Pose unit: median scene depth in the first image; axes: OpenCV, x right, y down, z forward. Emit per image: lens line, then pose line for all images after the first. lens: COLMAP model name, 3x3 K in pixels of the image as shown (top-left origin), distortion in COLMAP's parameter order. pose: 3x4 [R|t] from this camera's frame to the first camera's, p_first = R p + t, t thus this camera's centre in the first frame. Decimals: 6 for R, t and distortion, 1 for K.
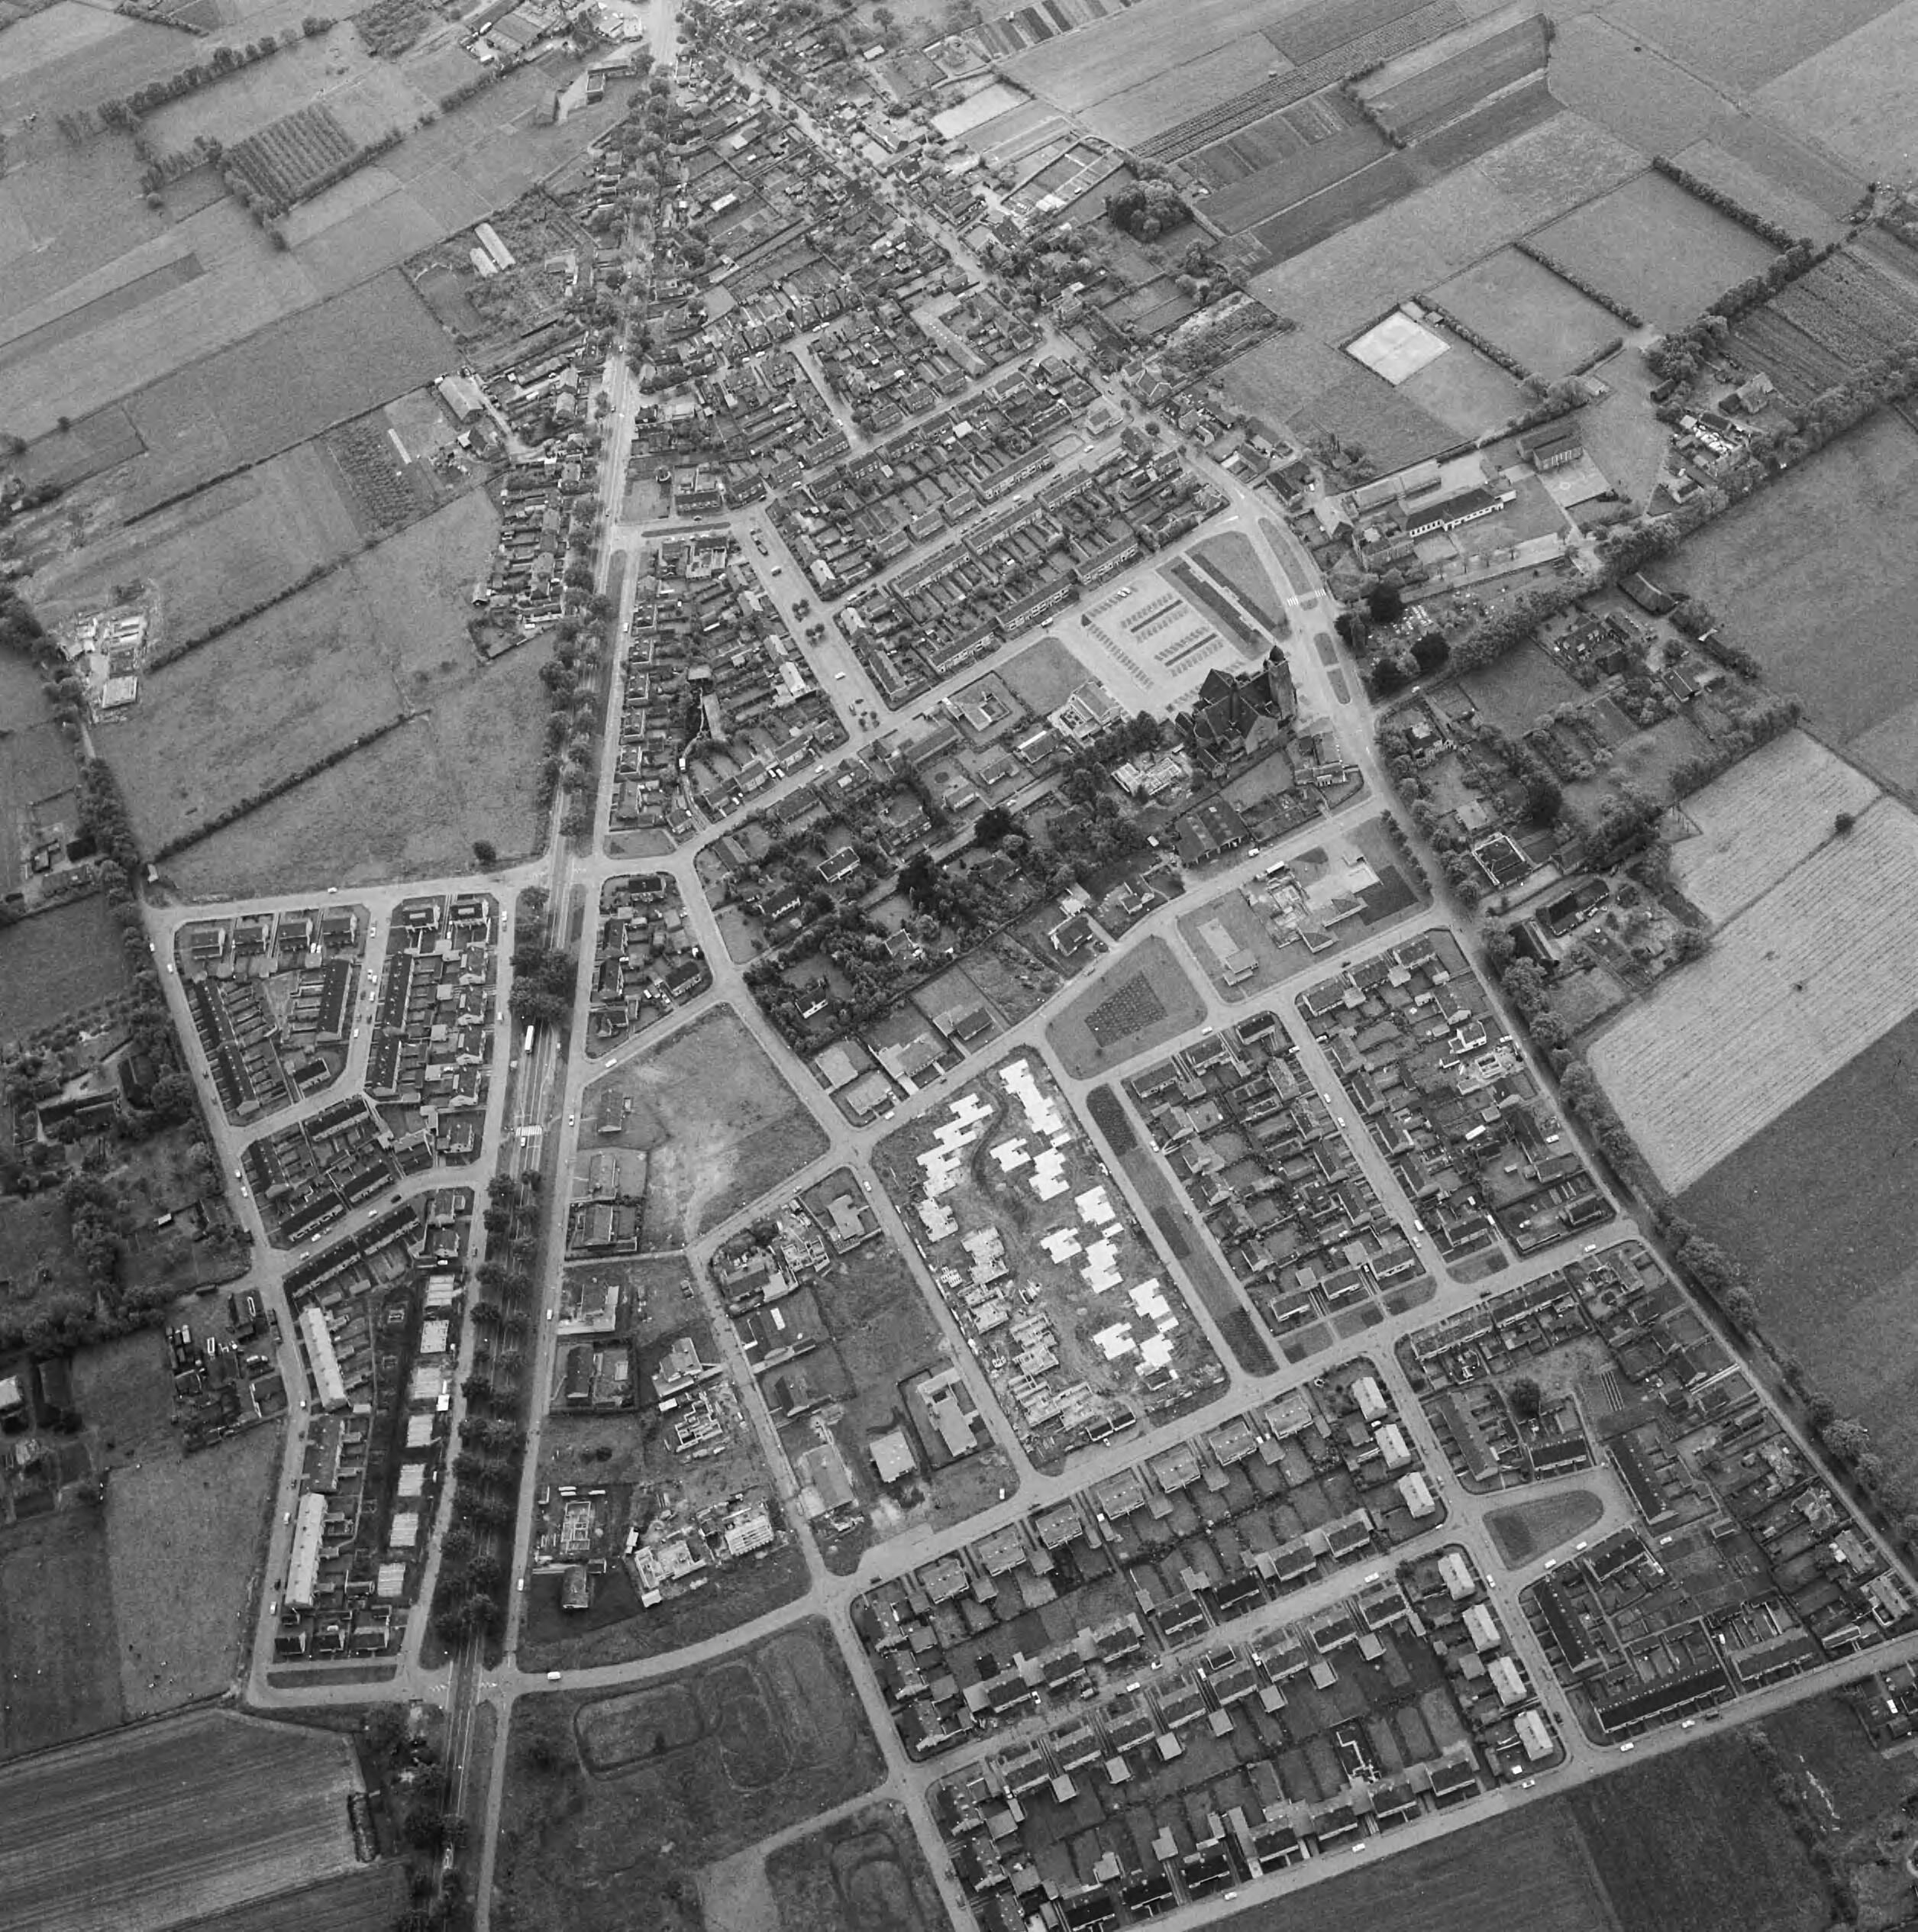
lens RADIAL K [[2857.3, 0, 955.3], [0, 2857.3, 967.8], [0, 0, 1]] dist [-0.041260, 0.000000]
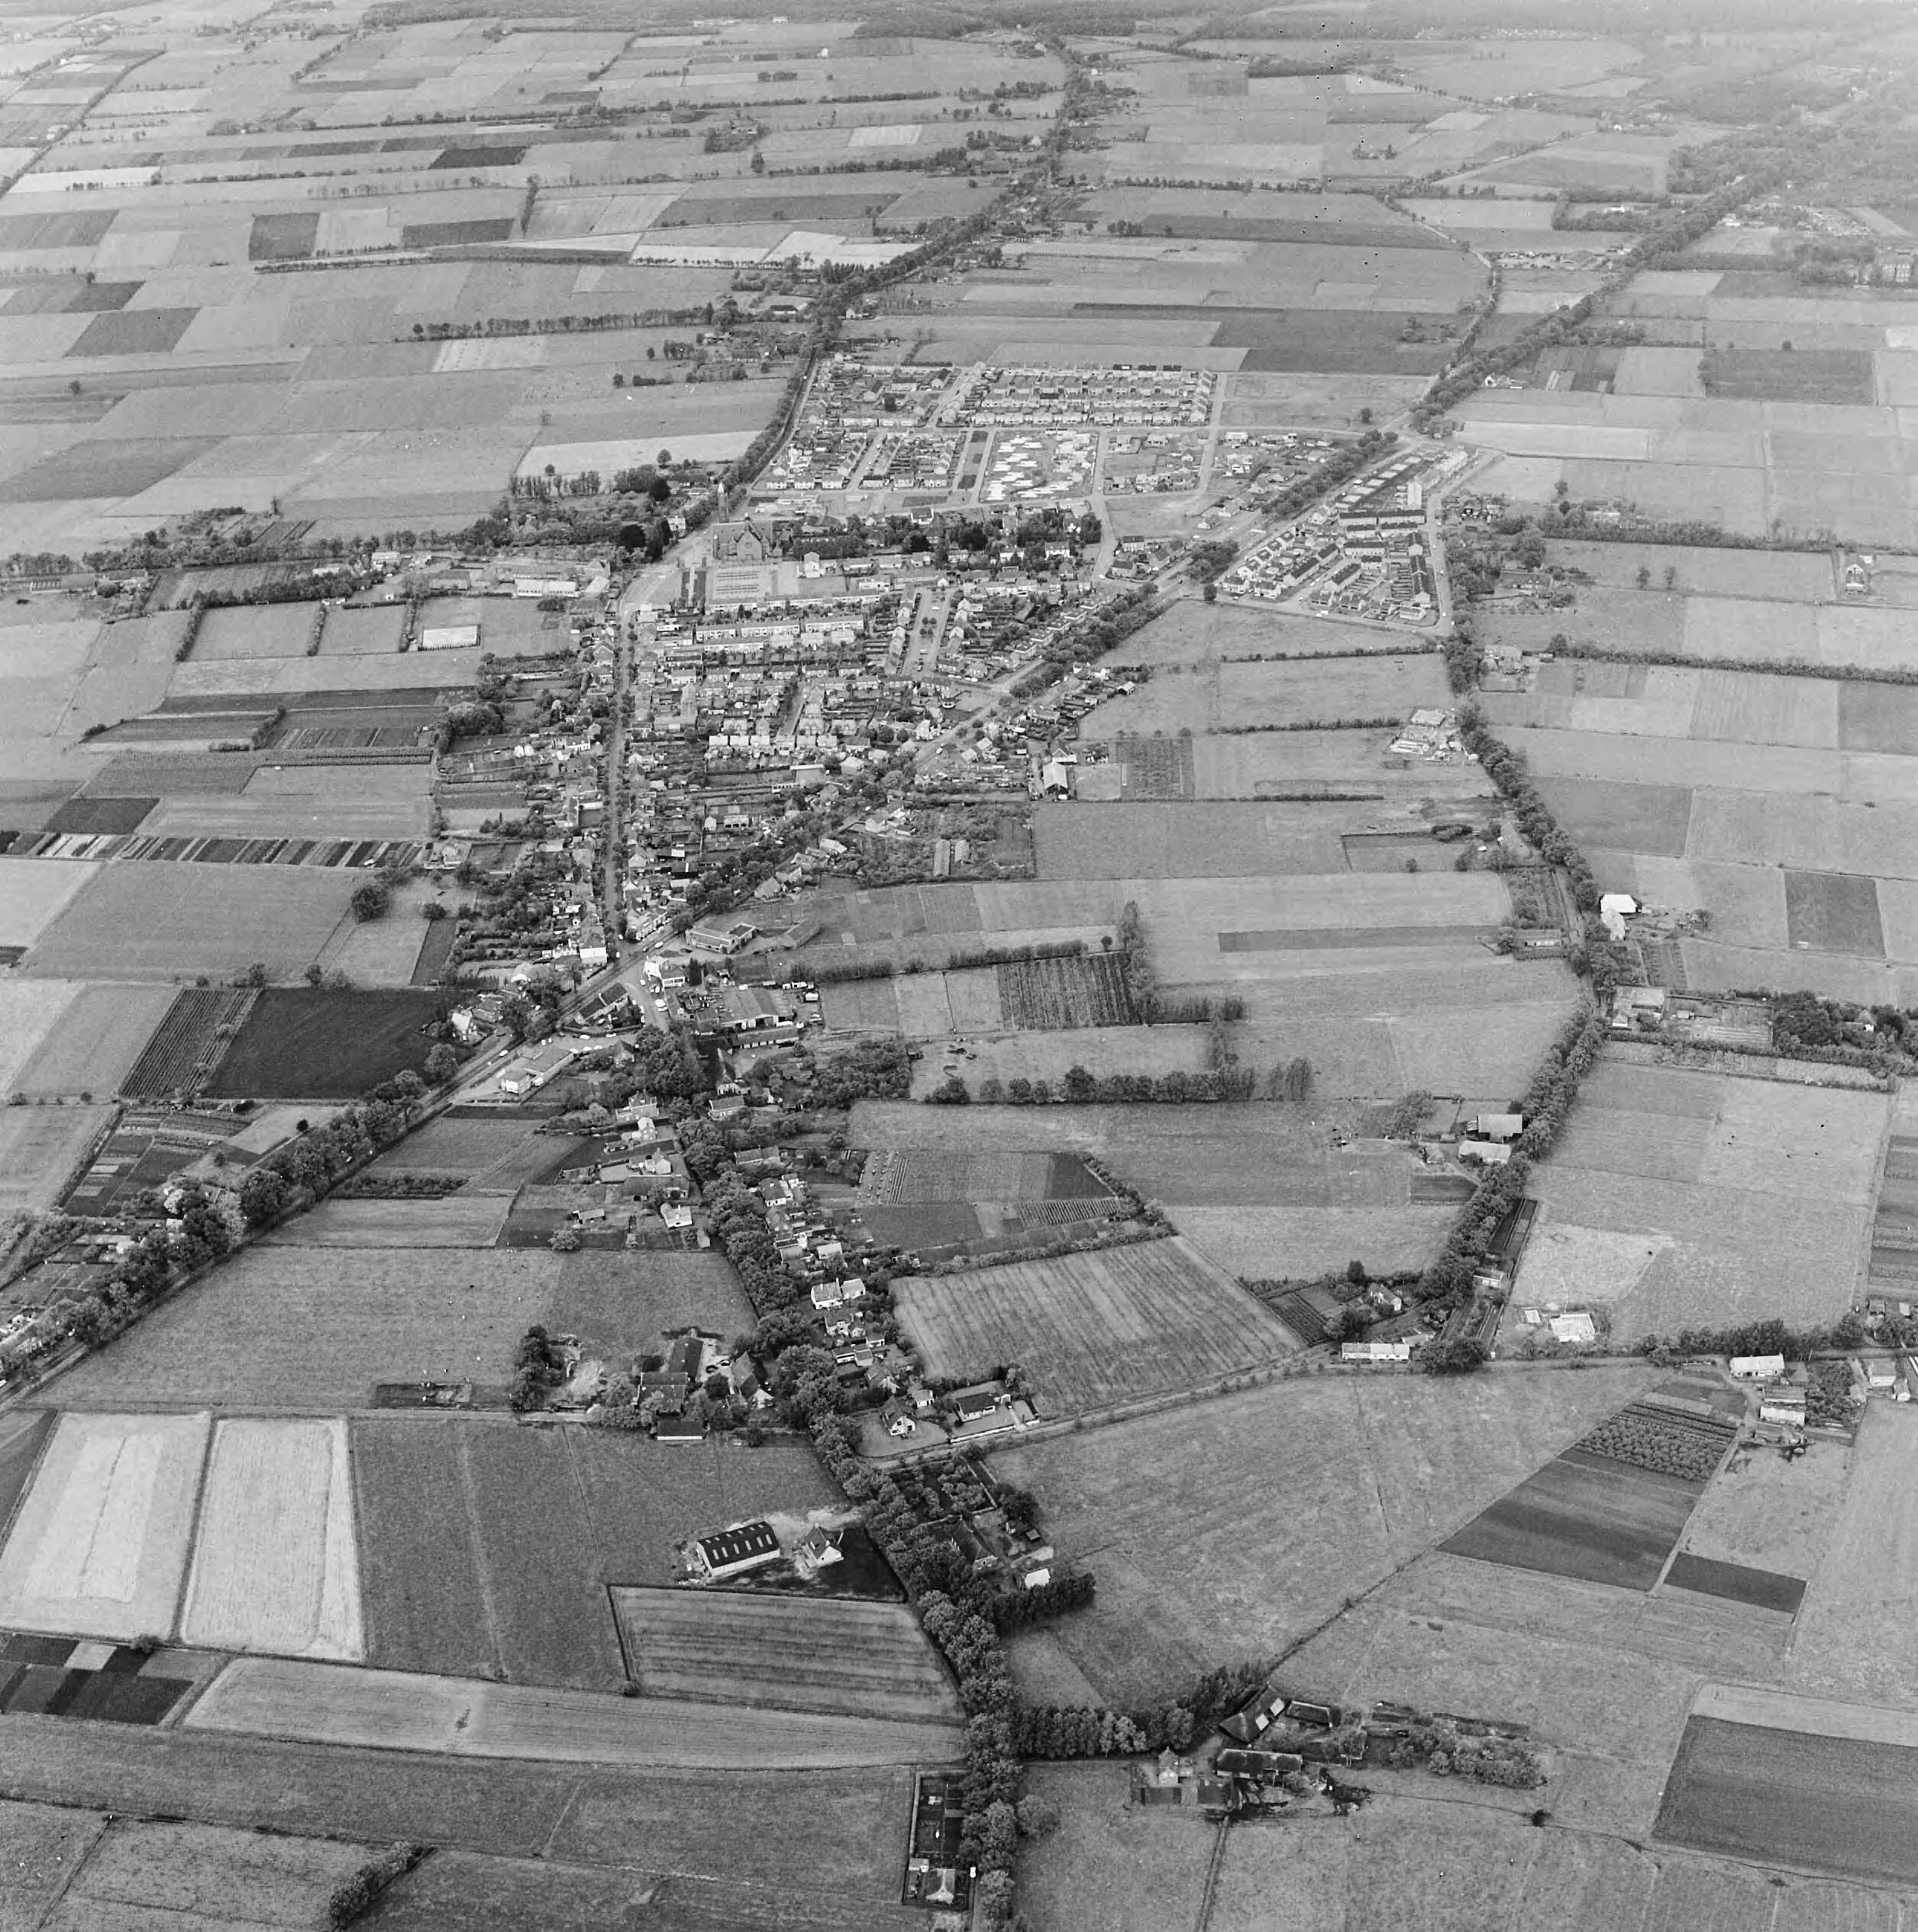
lens RADIAL K [[2877.2, 0, 949.0], [0, 2877.2, 960.5], [0, 0, 1]] dist [-0.048385, 0.000000]
pose [[-0.847840, -0.030202, 0.529392, -0.871730], [0.514646, 0.193569, 0.835267, -1.356832], [-0.127700, 0.980622, -0.148573, 1.483975]]
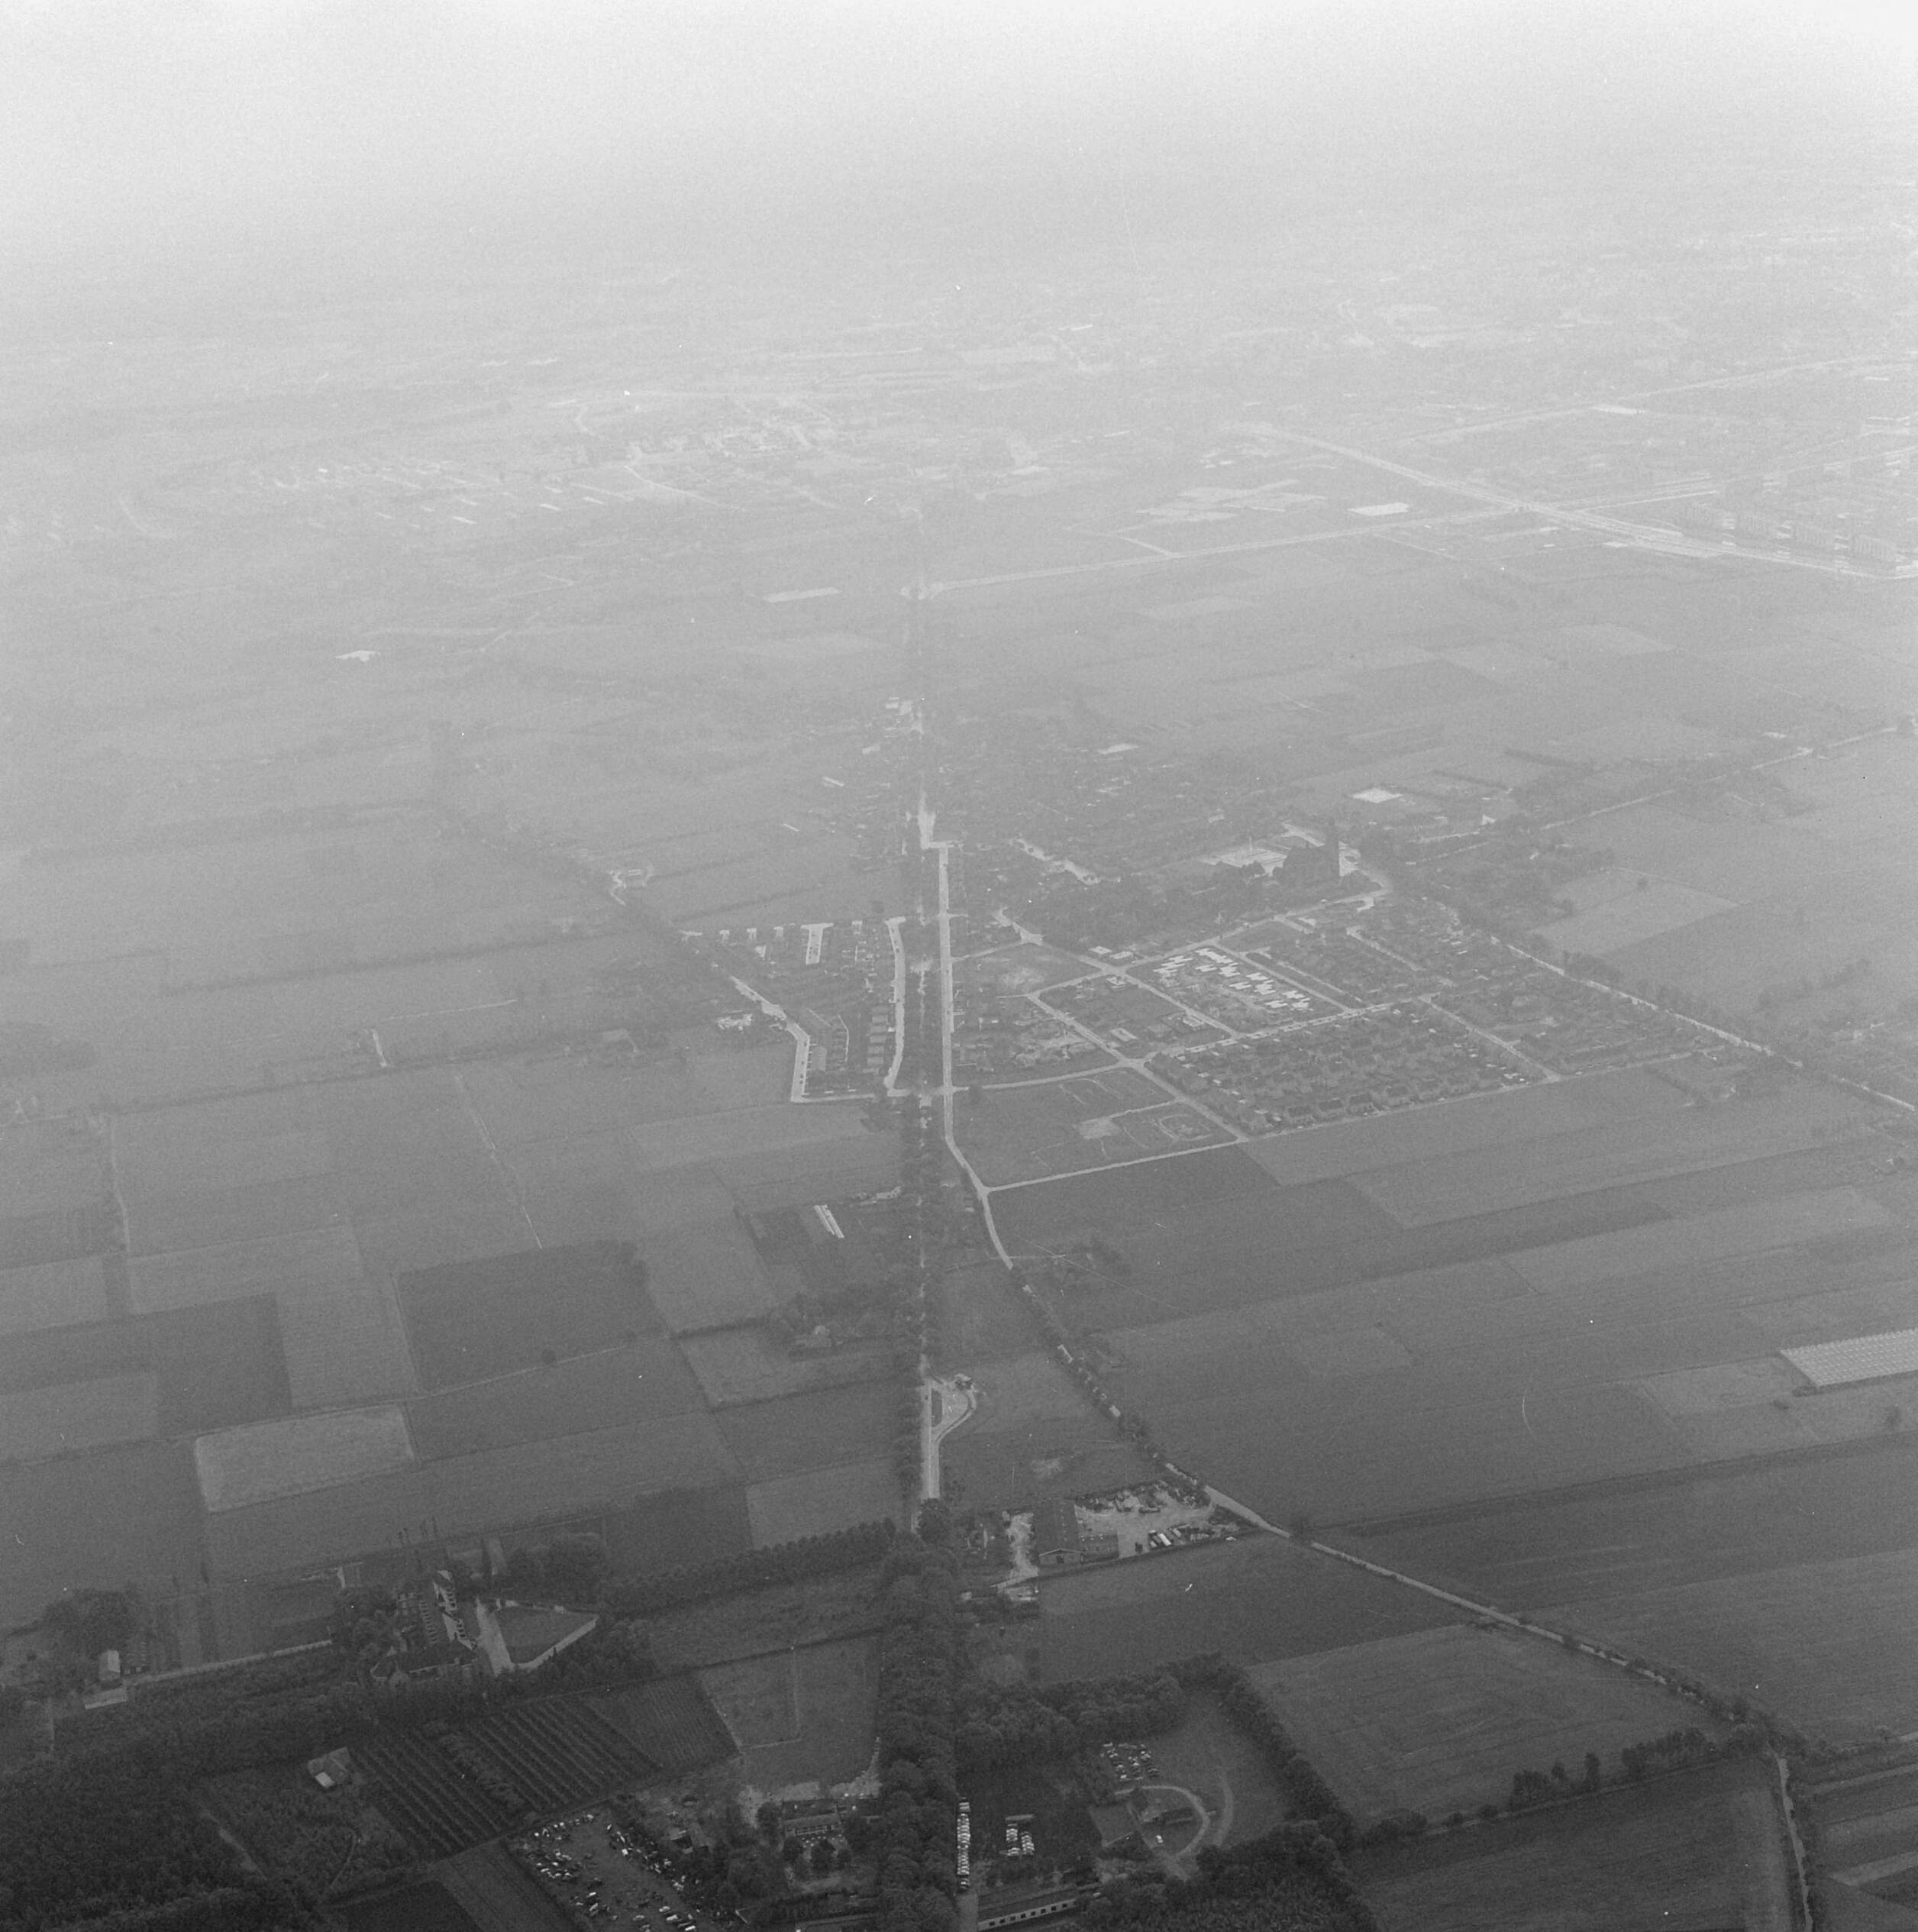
lens RADIAL K [[2877.2, 0, 968.5], [0, 2877.2, 956.8], [0, 0, 1]] dist [-0.048385, 0.000000]
pose [[0.992854, 0.100153, 0.064883, -0.231106], [-0.041709, 0.800663, -0.597662, 1.073226], [-0.111808, 0.590685, 0.799119, -0.403474]]
